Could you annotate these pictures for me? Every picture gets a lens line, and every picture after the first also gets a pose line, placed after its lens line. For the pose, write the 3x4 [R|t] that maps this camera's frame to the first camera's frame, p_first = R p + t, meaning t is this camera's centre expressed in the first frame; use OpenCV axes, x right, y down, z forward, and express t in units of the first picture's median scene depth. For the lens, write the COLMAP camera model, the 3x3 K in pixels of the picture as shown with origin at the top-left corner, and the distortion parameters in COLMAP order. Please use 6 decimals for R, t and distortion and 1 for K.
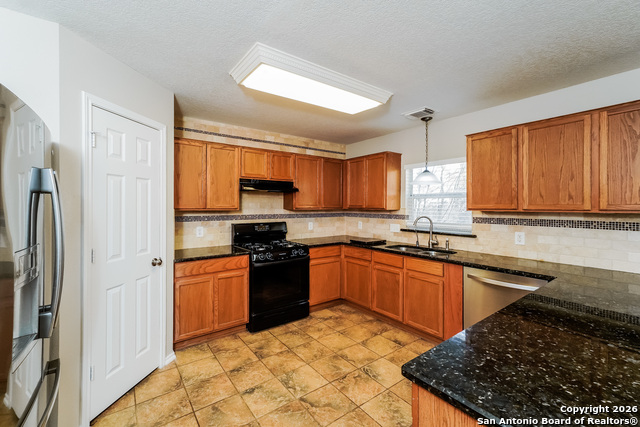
lens RADIAL K [[285.0, 0, 312.8], [0, 285.0, 203.3], [0, 0, 1]] dist [0.000368, -0.000242]
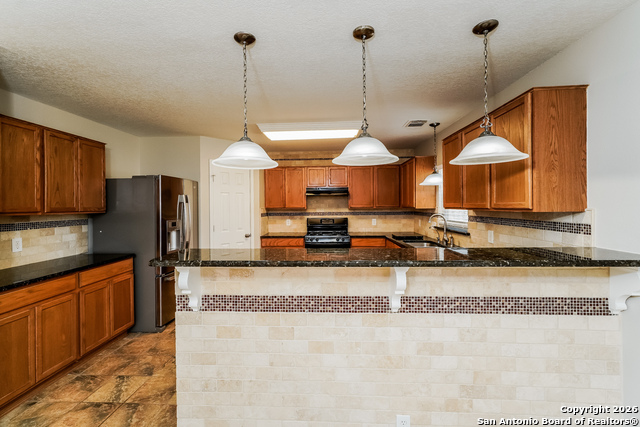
lens RADIAL K [[285.0, 0, 312.8], [0, 285.0, 203.3], [0, 0, 1]] dist [0.000368, -0.000242]
pose [[0.768177, -0.013482, -0.640096, 0.781543], [0.012044, 0.999906, -0.006607, 0.005058], [0.640124, -0.002634, 0.768267, -0.141473]]
